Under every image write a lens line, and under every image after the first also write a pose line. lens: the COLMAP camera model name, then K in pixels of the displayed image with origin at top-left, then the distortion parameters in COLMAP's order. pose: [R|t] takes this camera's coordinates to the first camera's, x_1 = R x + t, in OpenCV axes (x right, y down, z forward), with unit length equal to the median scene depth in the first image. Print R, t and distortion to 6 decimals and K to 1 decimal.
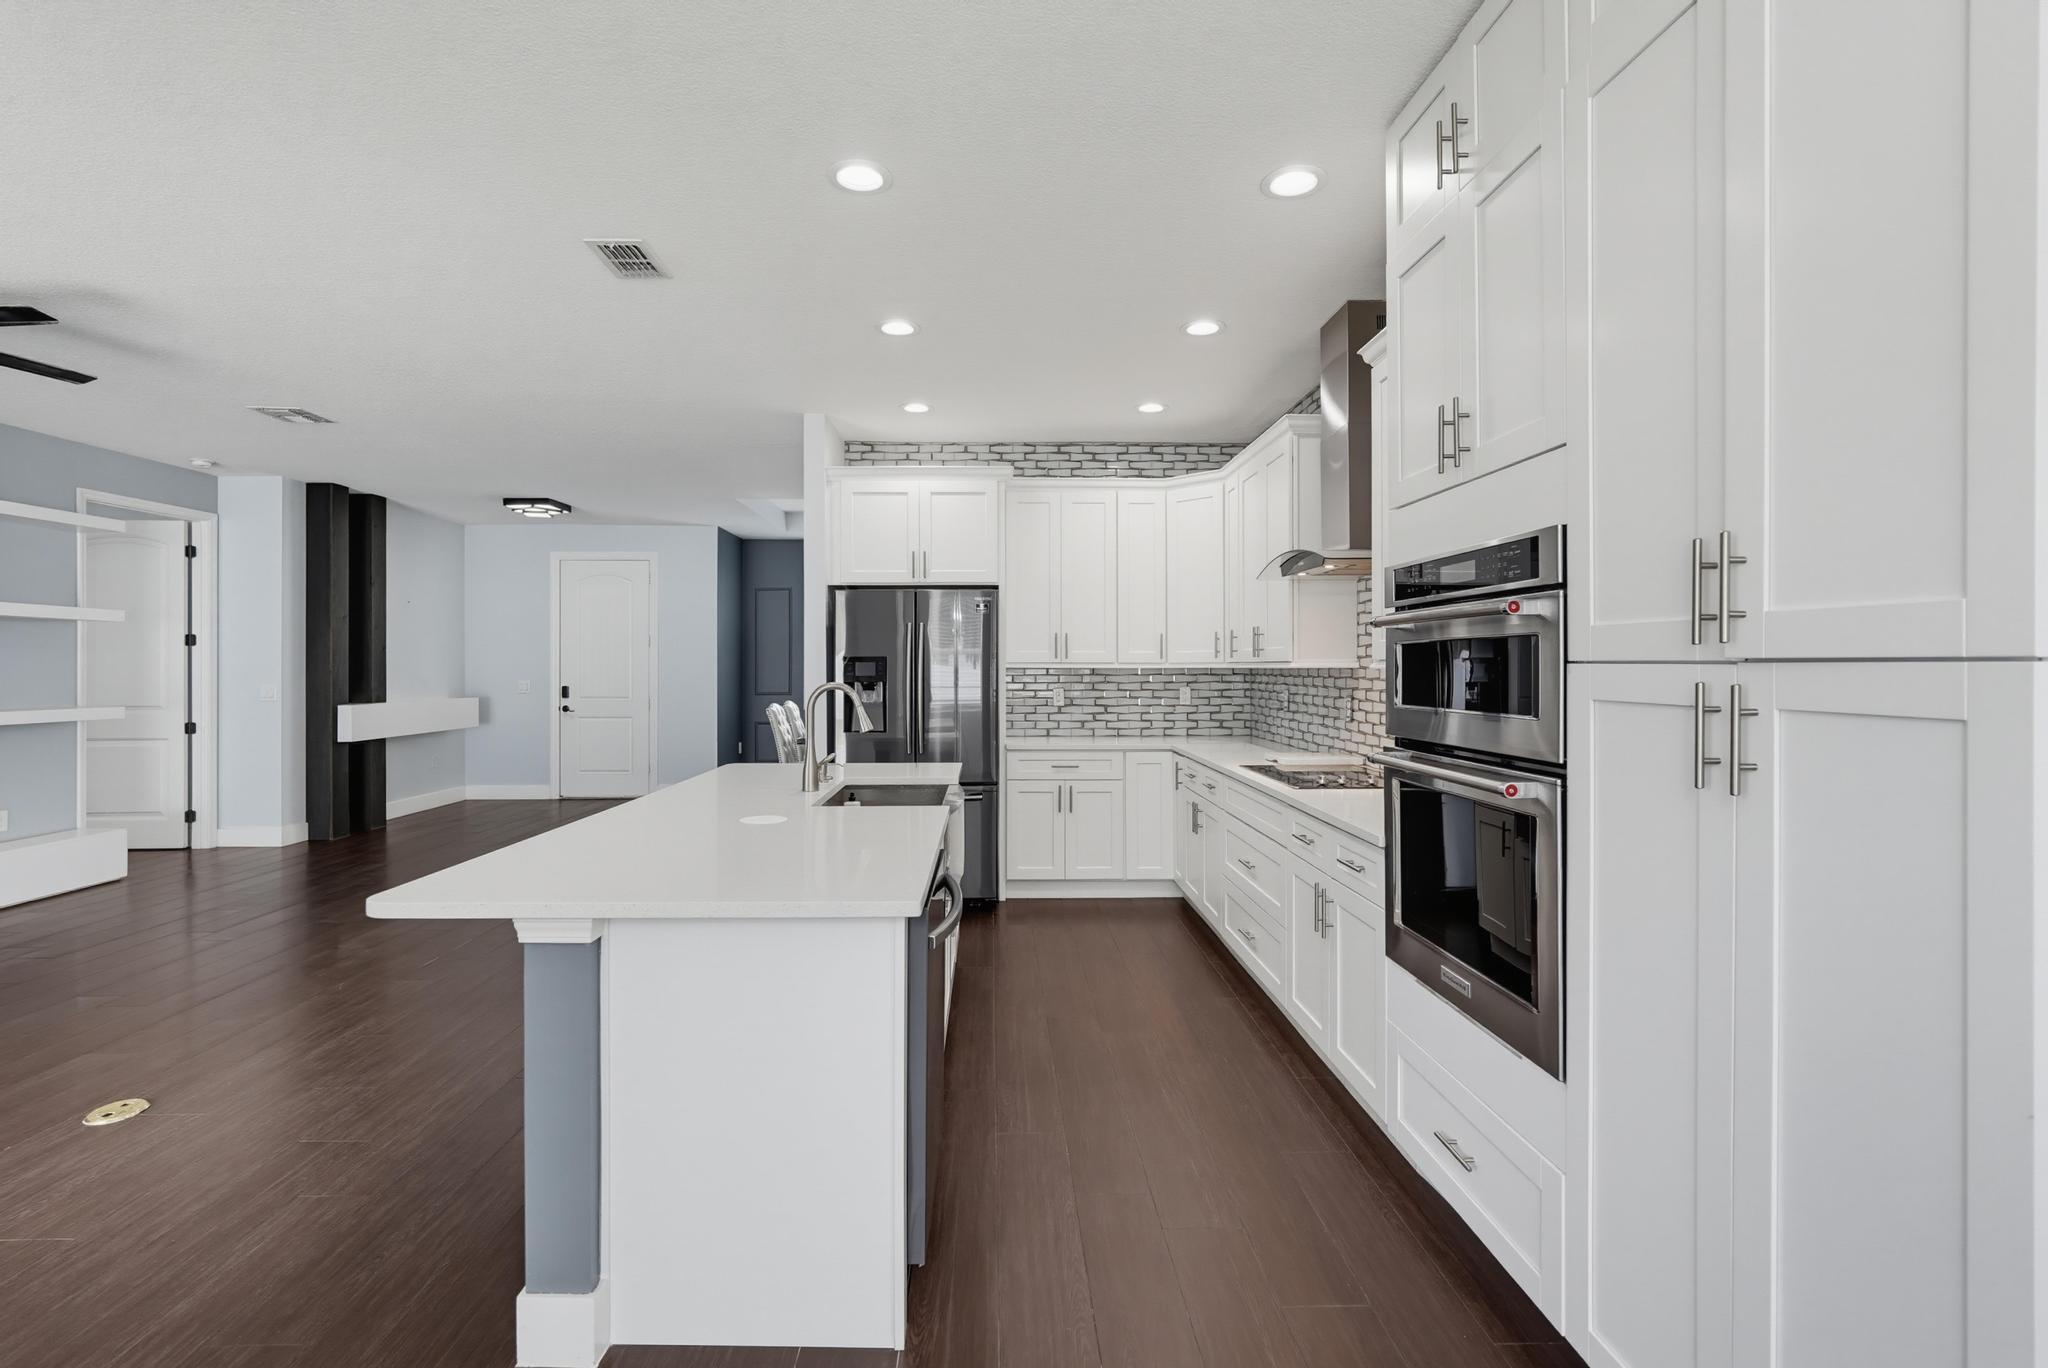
lens RADIAL K [[933.7, 0, 1023.9], [0, 933.7, 672.3], [0, 0, 1]] dist [-0.010551, -0.000002]
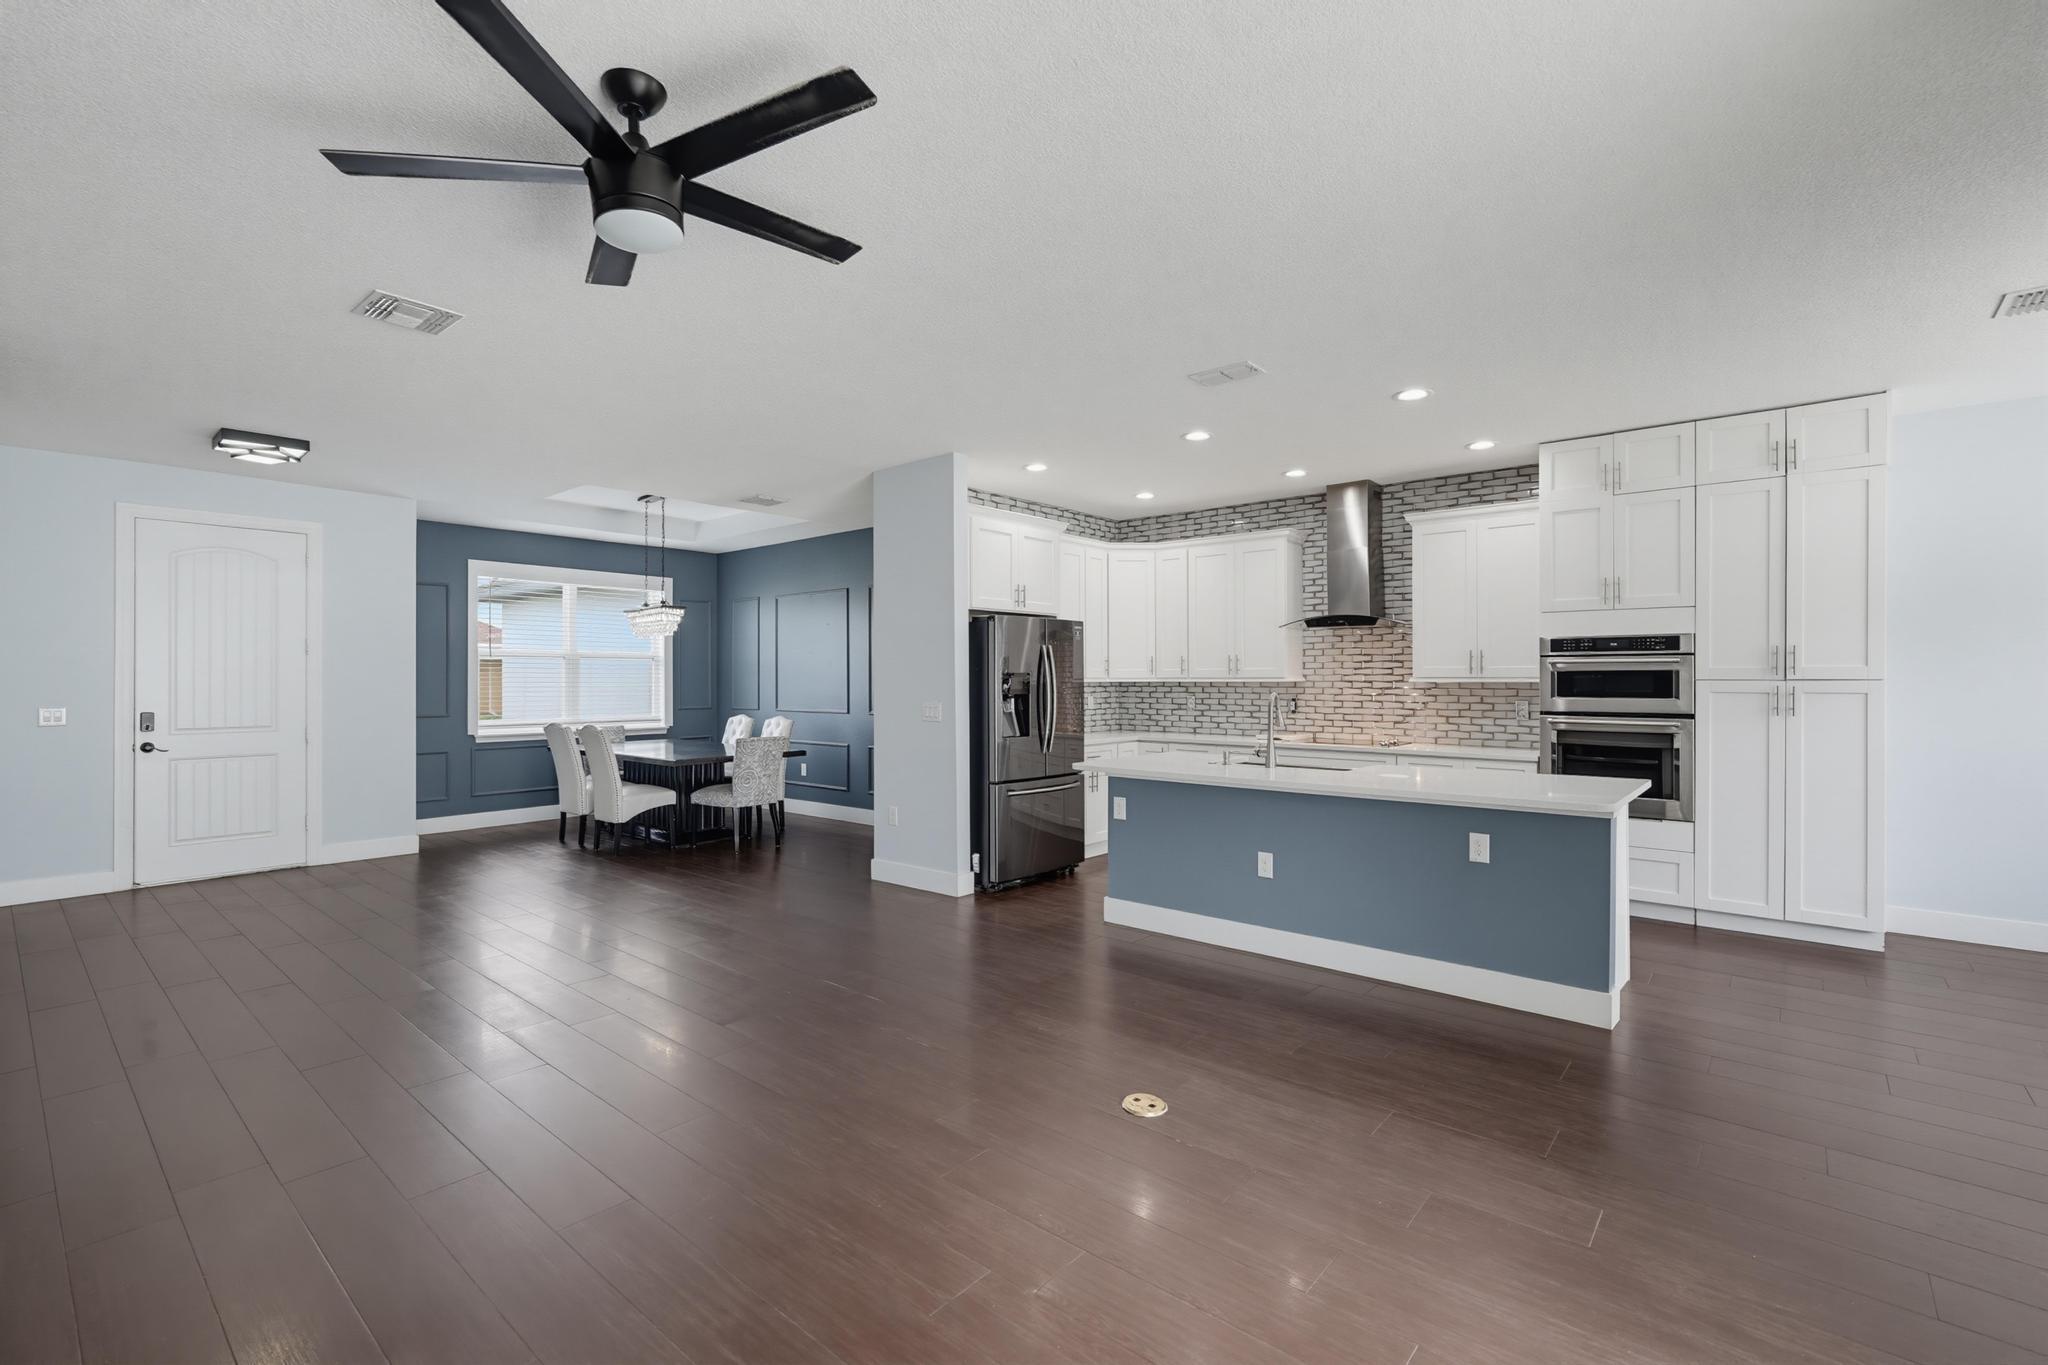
lens RADIAL K [[933.7, 0, 1006.0], [0, 933.7, 681.6], [0, 0, 1]] dist [-0.010551, -0.000002]
pose [[0.664204, -0.003604, 0.747543, -1.031328], [0.005600, 0.999984, -0.000155, -0.006000], [-0.747531, 0.004289, 0.664213, 0.221947]]
